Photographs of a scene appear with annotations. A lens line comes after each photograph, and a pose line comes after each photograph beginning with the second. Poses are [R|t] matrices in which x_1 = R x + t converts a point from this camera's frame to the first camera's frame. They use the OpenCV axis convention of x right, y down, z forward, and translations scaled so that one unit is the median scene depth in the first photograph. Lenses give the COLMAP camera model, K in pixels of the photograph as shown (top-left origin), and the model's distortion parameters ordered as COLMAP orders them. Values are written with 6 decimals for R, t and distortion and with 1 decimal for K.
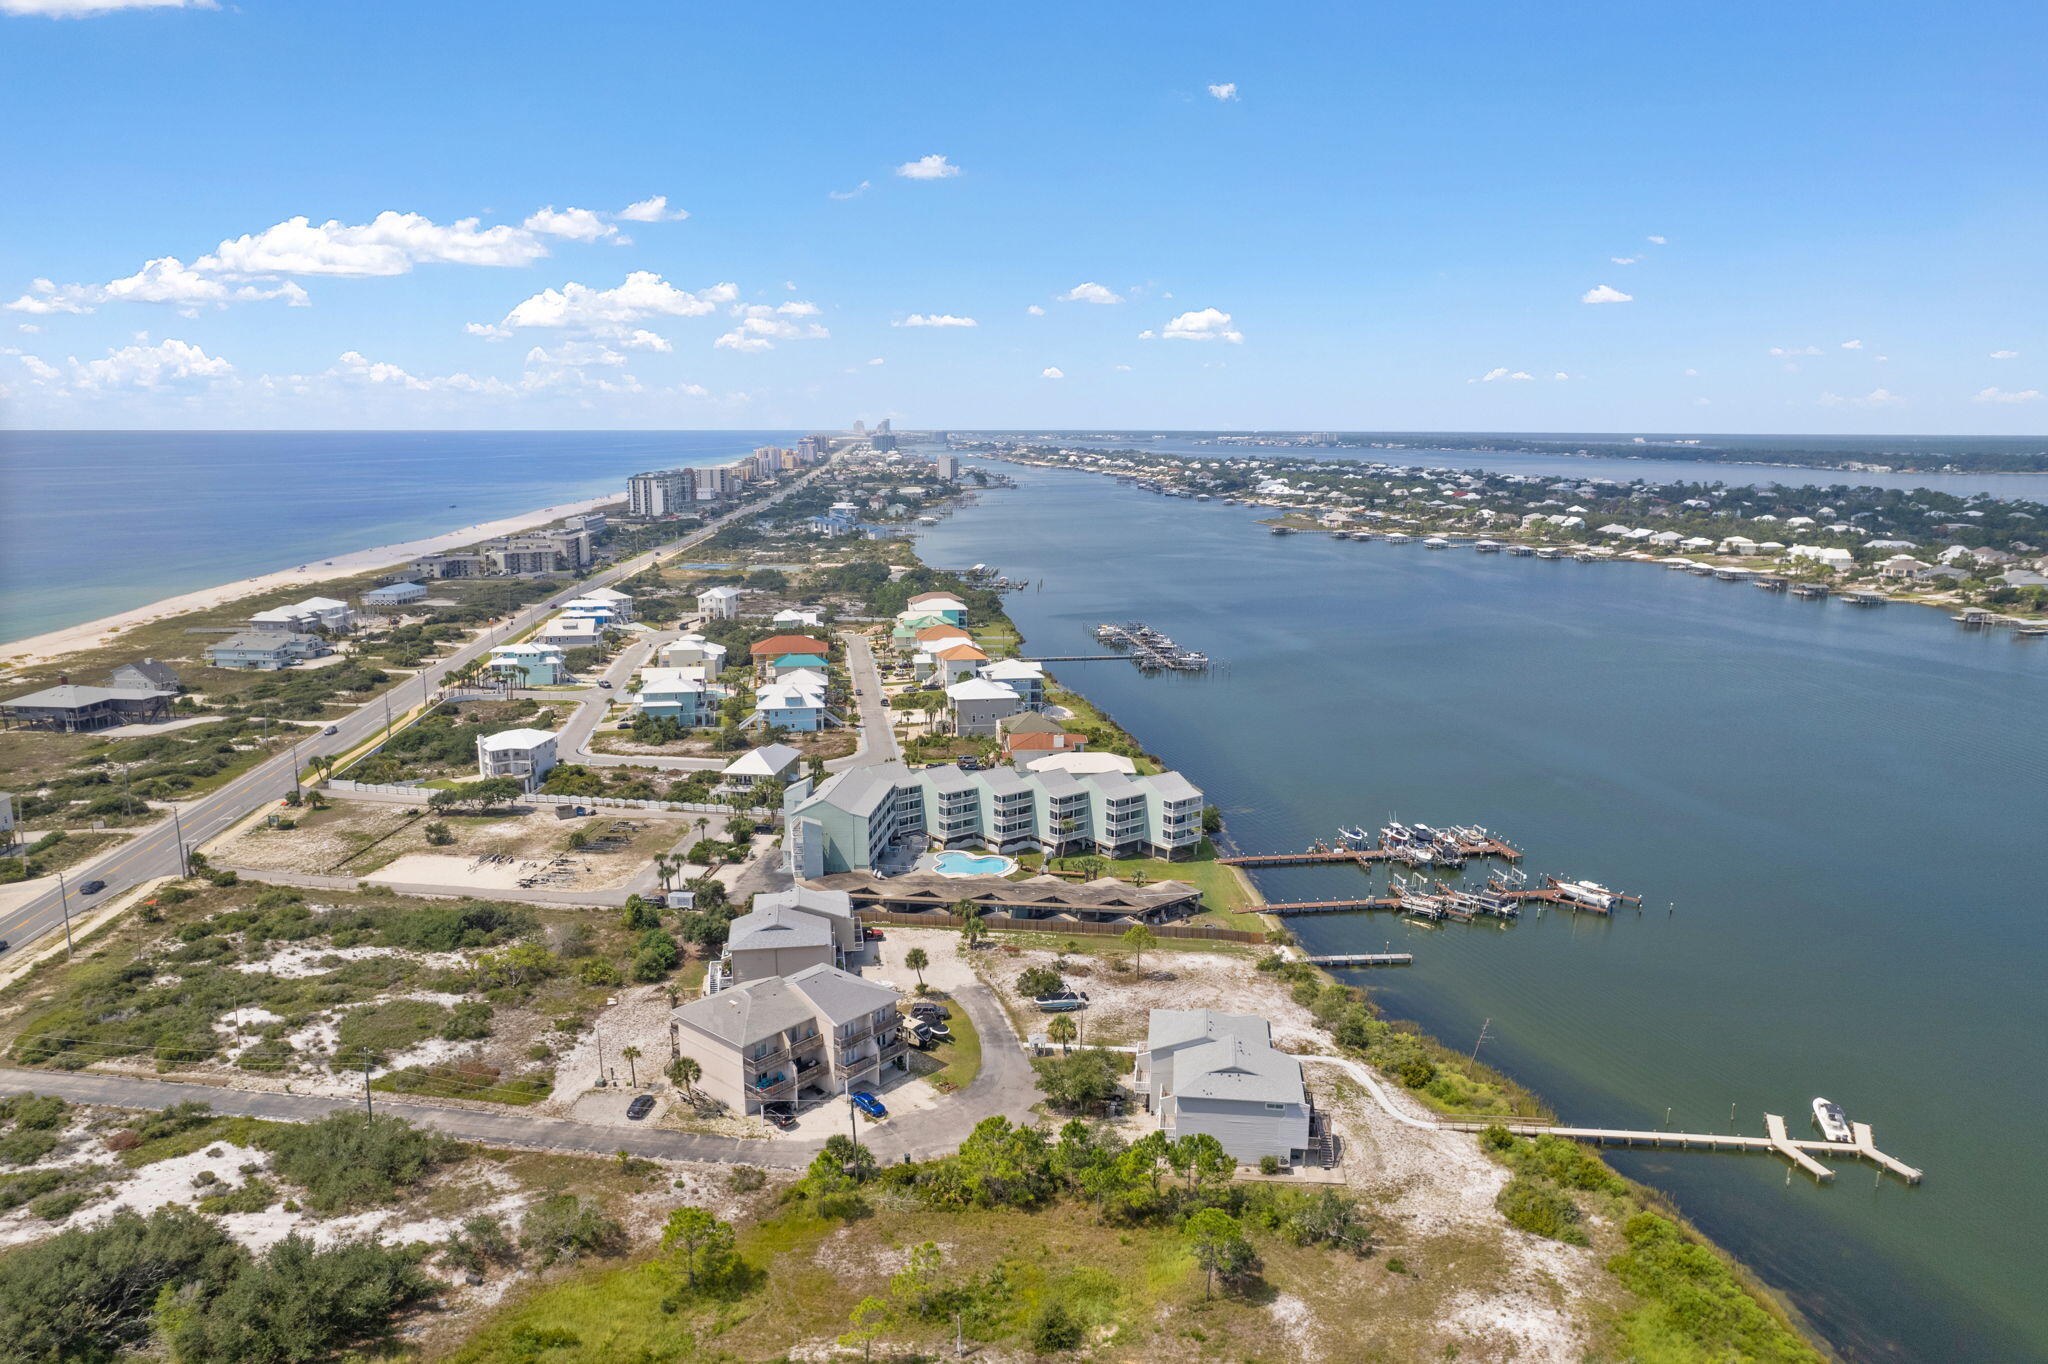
lens RADIAL K [[1314.5, 0, 1024.0], [0, 1314.5, 682.0], [0, 0, 1]] dist [-0.049523, -0.000851]
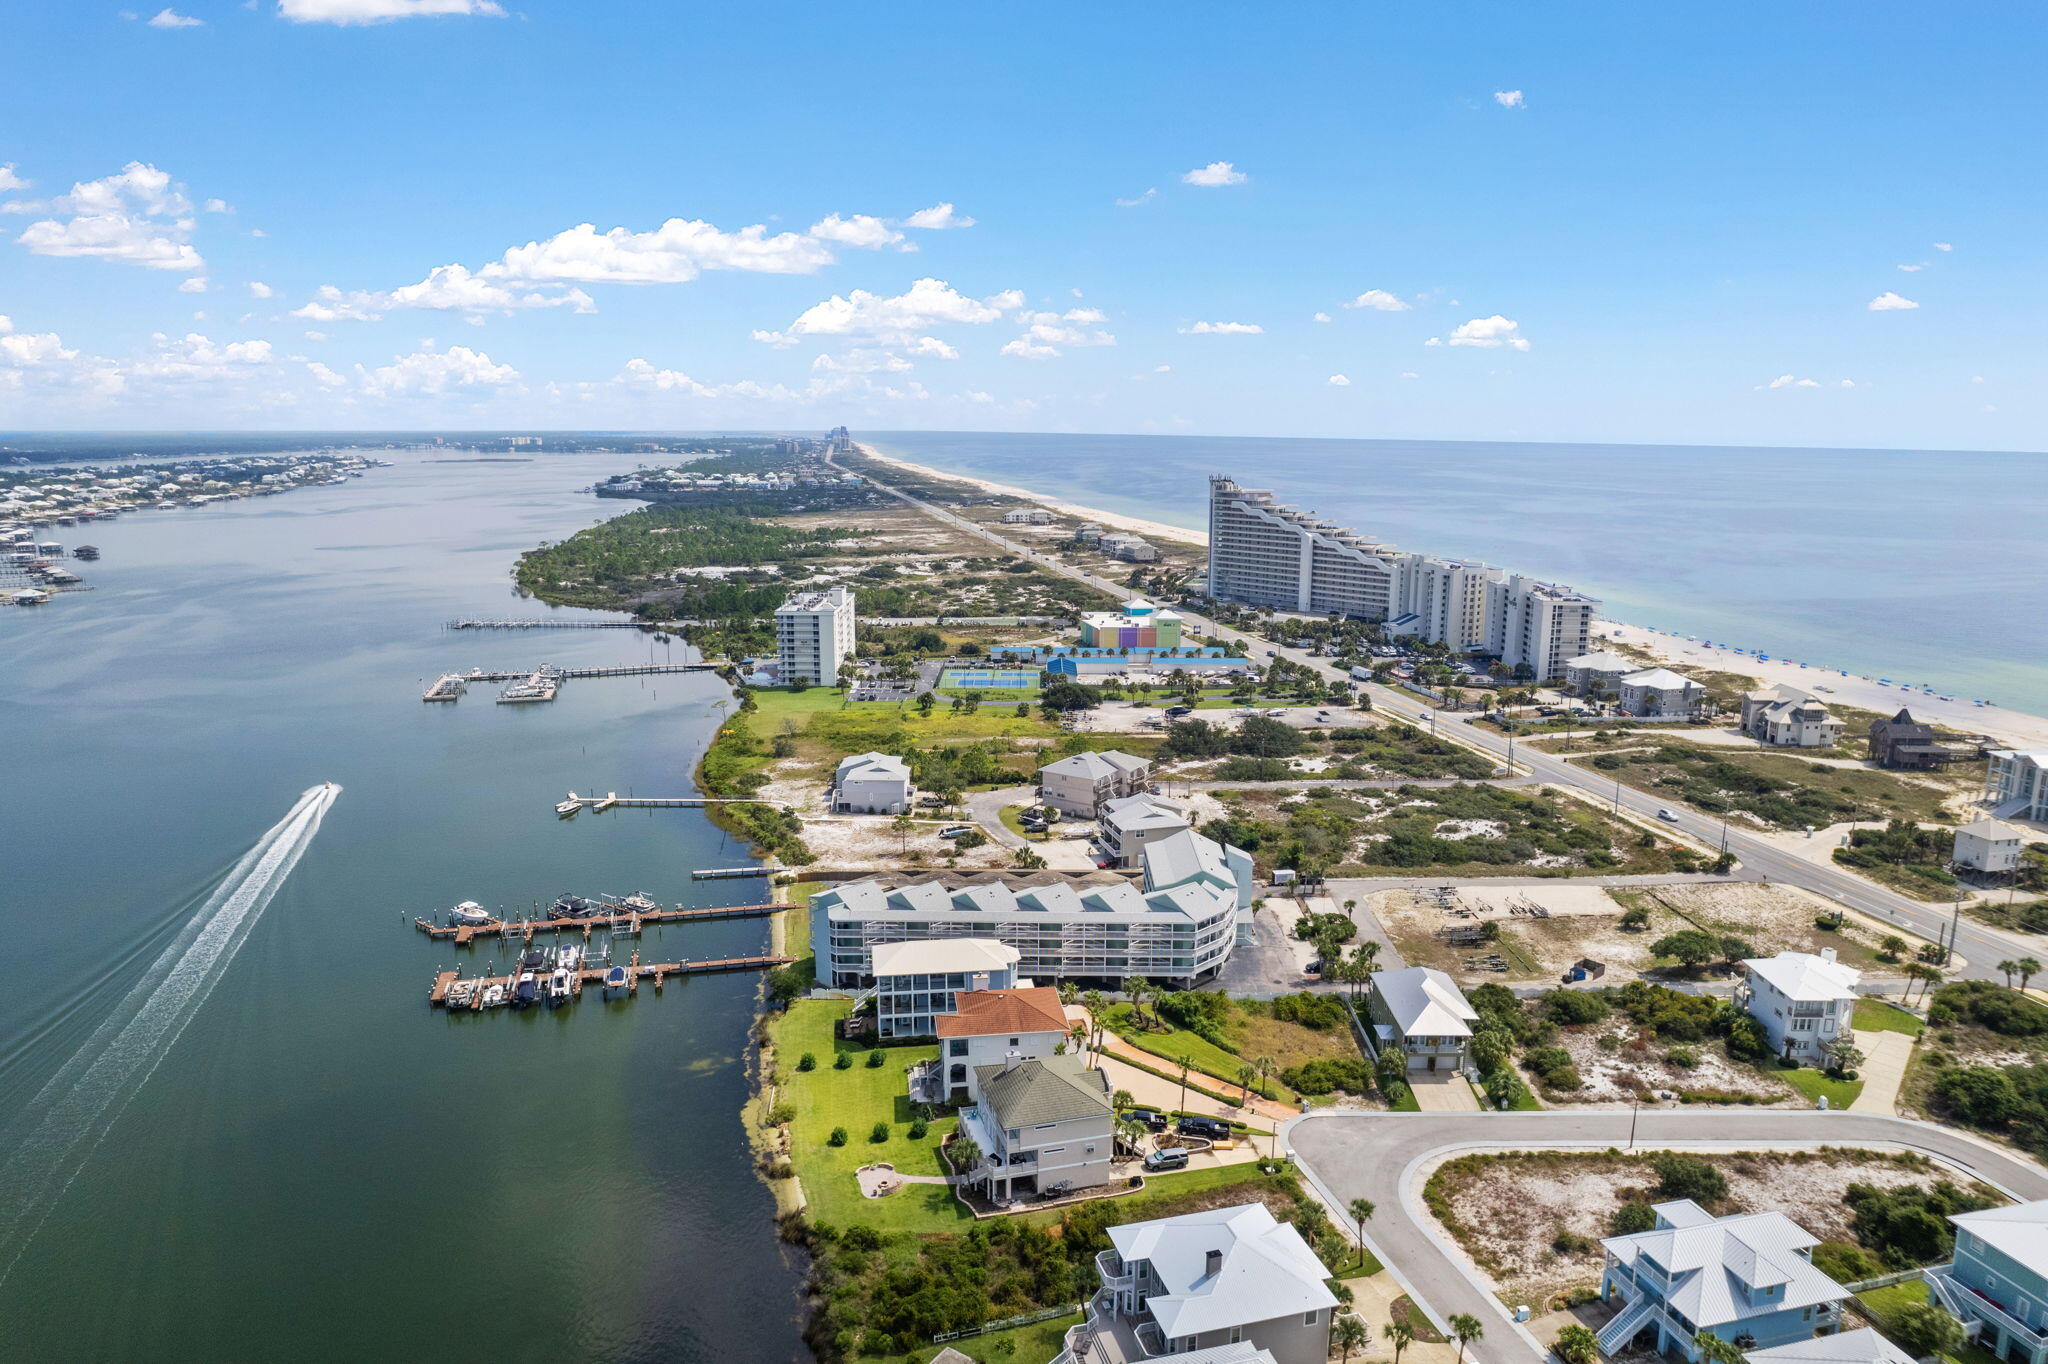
lens RADIAL K [[1477.5, 0, 931.0], [0, 1477.5, 682.5], [0, 0, 1]] dist [-0.067594, -0.001187]
pose [[-0.999586, -0.000885, -0.028742, 0.107076], [-0.011044, 0.934680, 0.355319, -0.534075], [0.026550, 0.355489, -0.934303, 2.506950]]
